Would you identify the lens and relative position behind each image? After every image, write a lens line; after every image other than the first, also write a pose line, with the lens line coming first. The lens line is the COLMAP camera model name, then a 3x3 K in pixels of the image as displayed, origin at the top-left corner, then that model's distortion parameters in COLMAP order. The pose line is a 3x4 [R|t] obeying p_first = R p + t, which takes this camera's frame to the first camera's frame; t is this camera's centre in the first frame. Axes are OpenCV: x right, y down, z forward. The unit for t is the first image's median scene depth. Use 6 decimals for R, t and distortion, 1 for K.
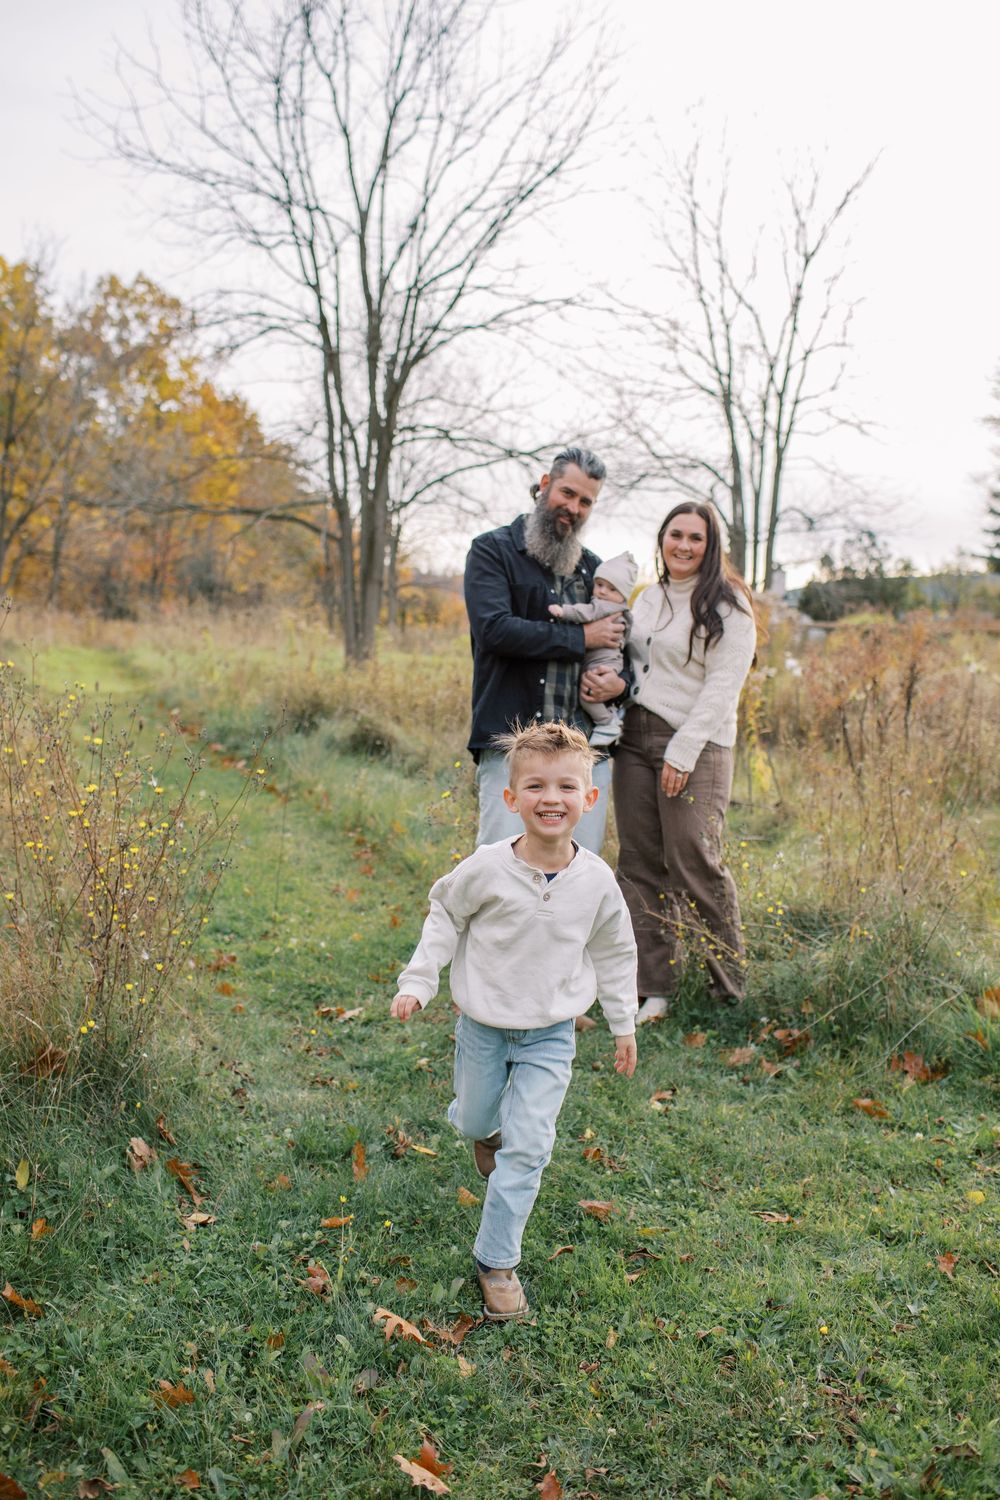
lens RADIAL K [[1749.3, 0, 500.0], [0, 1749.3, 750.0], [0, 0, 1]] dist [-0.085705, 0.039571]
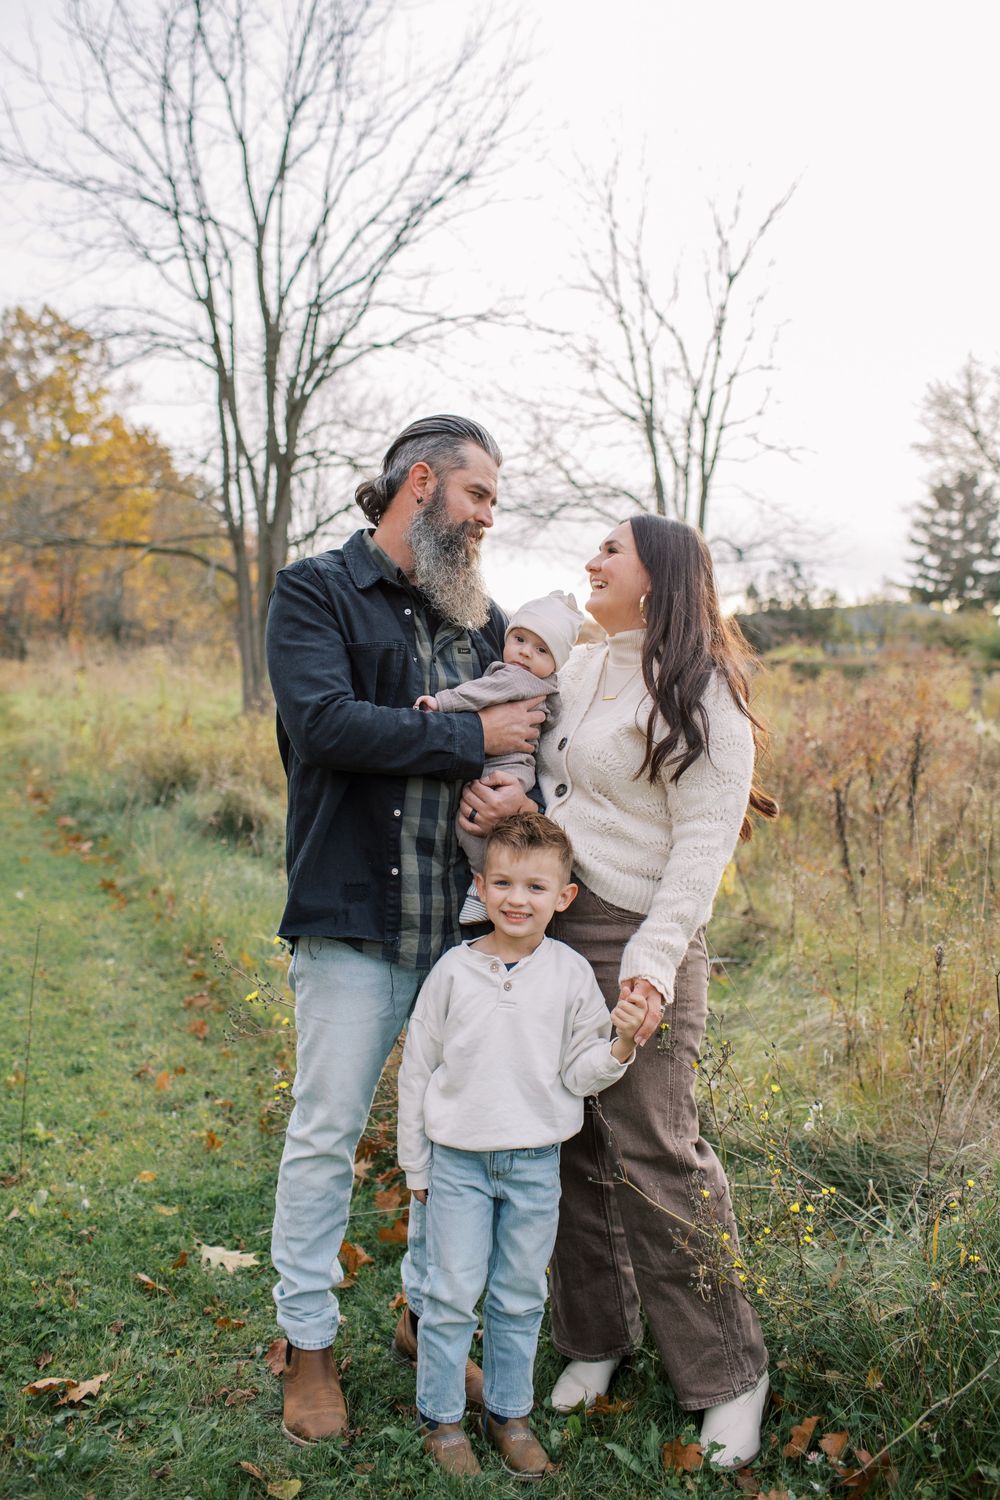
lens RADIAL K [[1447.6, 0, 495.8], [0, 1447.6, 705.8], [0, 0, 1]] dist [-0.068520, 0.002462]
pose [[0.999257, -0.010627, 0.037051, 0.016087], [0.011672, 0.999536, -0.028119, -0.027722], [-0.036735, 0.028530, 0.998918, 0.230465]]
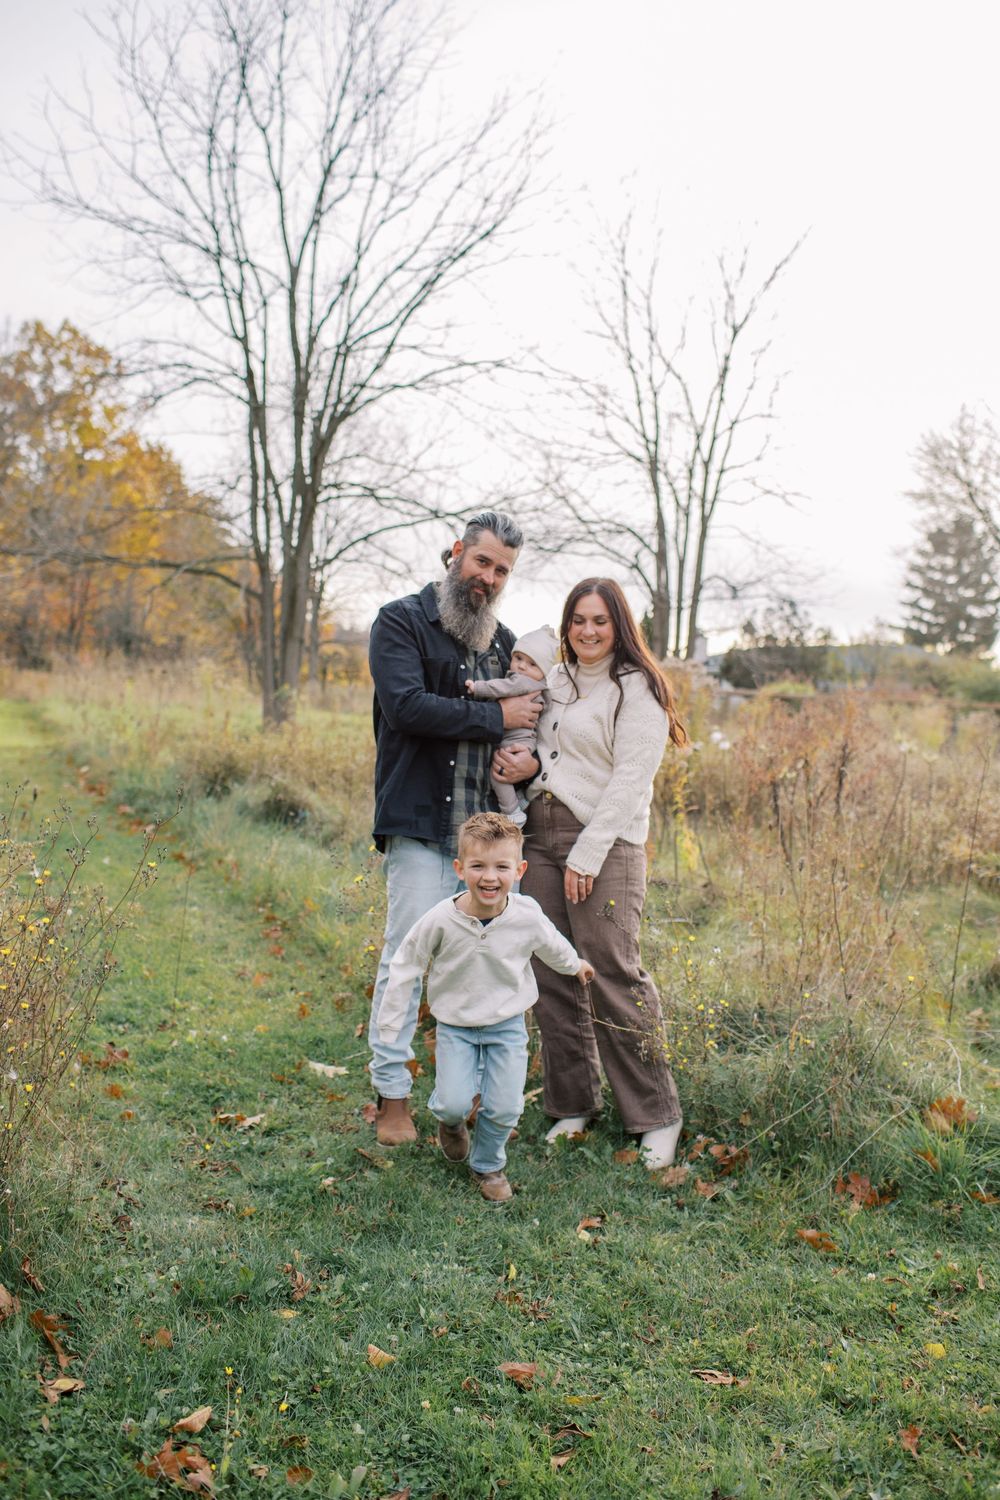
lens RADIAL K [[1691.2, 0, 551.2], [0, 1691.2, 720.6], [0, 0, 1]] dist [-0.109499, 0.156599]
pose [[0.996750, 0.022535, 0.077347, -0.000541], [-0.019025, 0.998768, -0.045825, -0.009784], [-0.078285, 0.044205, 0.995951, 0.044535]]
